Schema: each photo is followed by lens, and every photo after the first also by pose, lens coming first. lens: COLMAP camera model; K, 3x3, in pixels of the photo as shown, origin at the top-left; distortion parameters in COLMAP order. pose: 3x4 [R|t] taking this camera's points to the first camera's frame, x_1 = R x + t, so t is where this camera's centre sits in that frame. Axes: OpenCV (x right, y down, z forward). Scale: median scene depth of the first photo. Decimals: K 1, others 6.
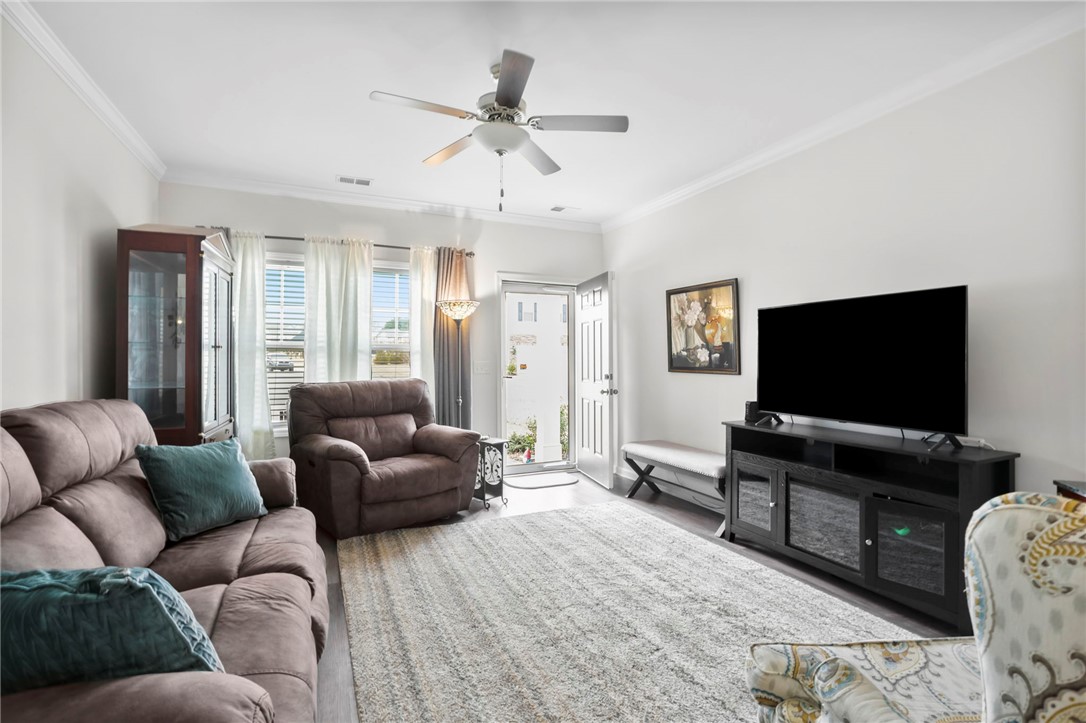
lens RADIAL K [[502.5, 0, 543.0], [0, 502.5, 361.5], [0, 0, 1]] dist [-0.000661, 0.000146]
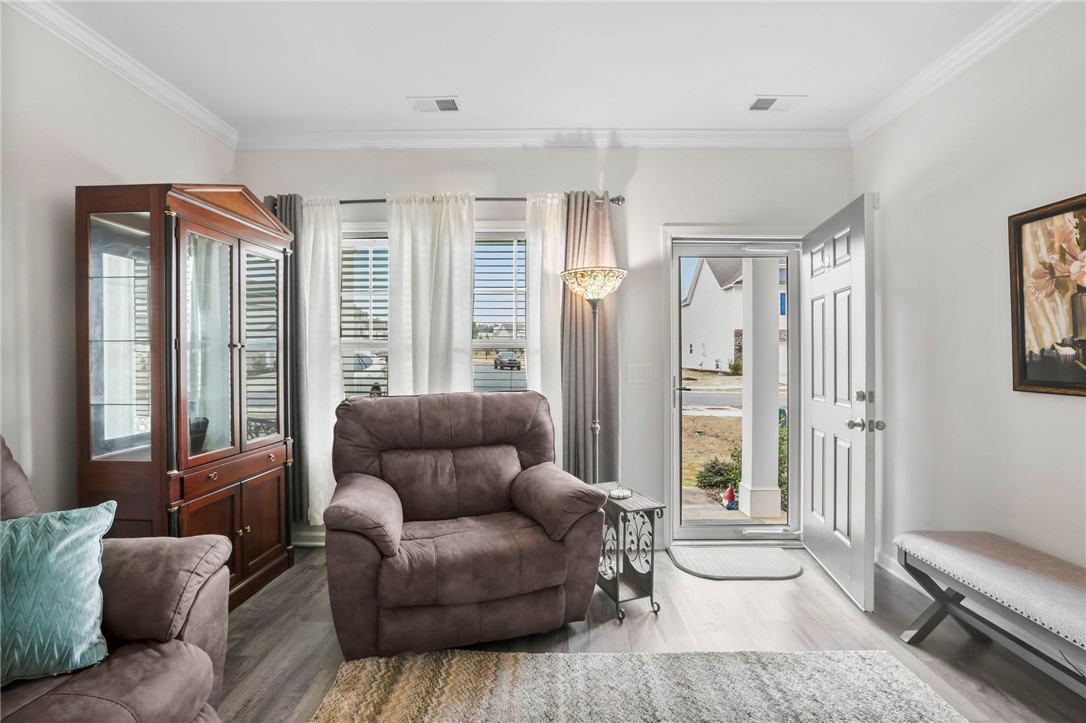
lens RADIAL K [[507.4, 0, 543.0], [0, 507.4, 361.5], [0, 0, 1]] dist [-0.049119, 0.027276]
pose [[0.906193, 0.003238, -0.422853, 0.049593], [-0.001680, 0.999990, 0.004058, -0.007966], [0.422862, -0.002967, 0.906189, 0.414446]]
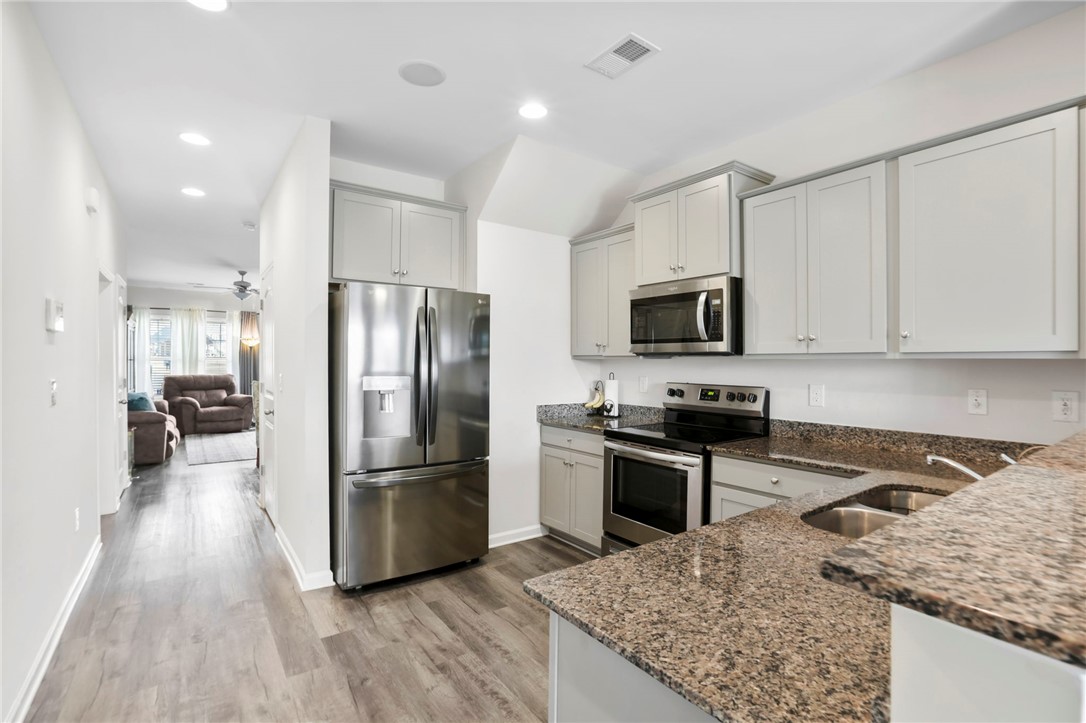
lens RADIAL K [[507.4, 0, 543.0], [0, 507.4, 361.5], [0, 0, 1]] dist [-0.049119, 0.027276]
pose [[0.978994, 0.000733, 0.203888, 0.646116], [-0.000750, 1.000000, 0.000007, -0.018489], [-0.203888, -0.000160, 0.978994, -1.399956]]
